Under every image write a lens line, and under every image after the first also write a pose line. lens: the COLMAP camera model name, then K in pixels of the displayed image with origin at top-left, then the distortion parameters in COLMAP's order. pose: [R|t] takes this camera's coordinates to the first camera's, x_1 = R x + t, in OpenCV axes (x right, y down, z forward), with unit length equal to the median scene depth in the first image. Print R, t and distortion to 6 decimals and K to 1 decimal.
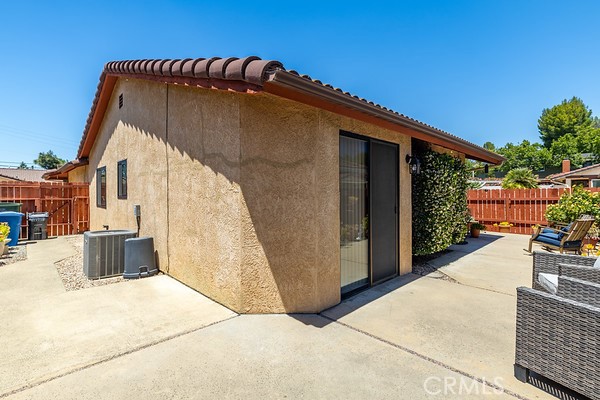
lens RADIAL K [[283.1, 0, 297.1], [0, 283.1, 194.4], [0, 0, 1]] dist [0.002087, -0.000416]
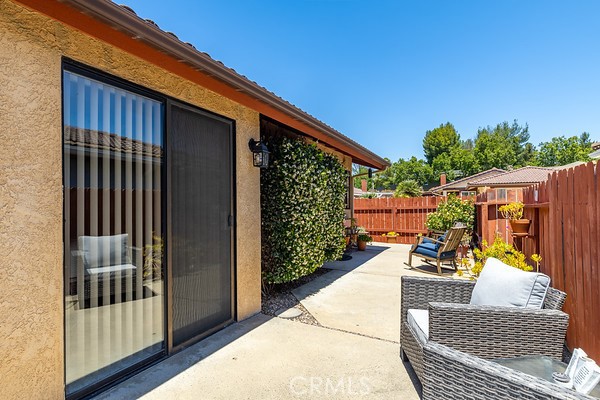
lens RADIAL K [[299.7, 0, 304.0], [0, 299.7, 202.2], [0, 0, 1]] dist [0.005608, -0.000045]
pose [[0.948223, -0.000742, 0.317605, 0.138461], [0.005840, 0.999869, -0.015100, 0.011502], [-0.317552, 0.016173, 0.948103, 0.140671]]
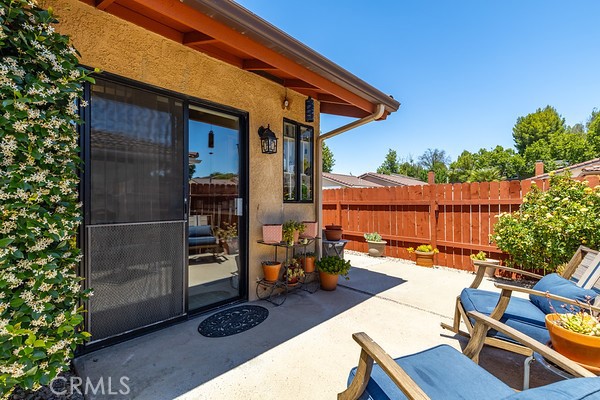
lens RADIAL K [[271.6, 0, 300.1], [0, 271.6, 202.4], [0, 0, 1]] dist [0.001539, 0.000149]
pose [[0.999294, 0.006991, 0.036926, 0.514513], [-0.007081, 0.999972, 0.002308, 0.018725], [-0.036909, -0.002568, 0.999315, 0.534853]]
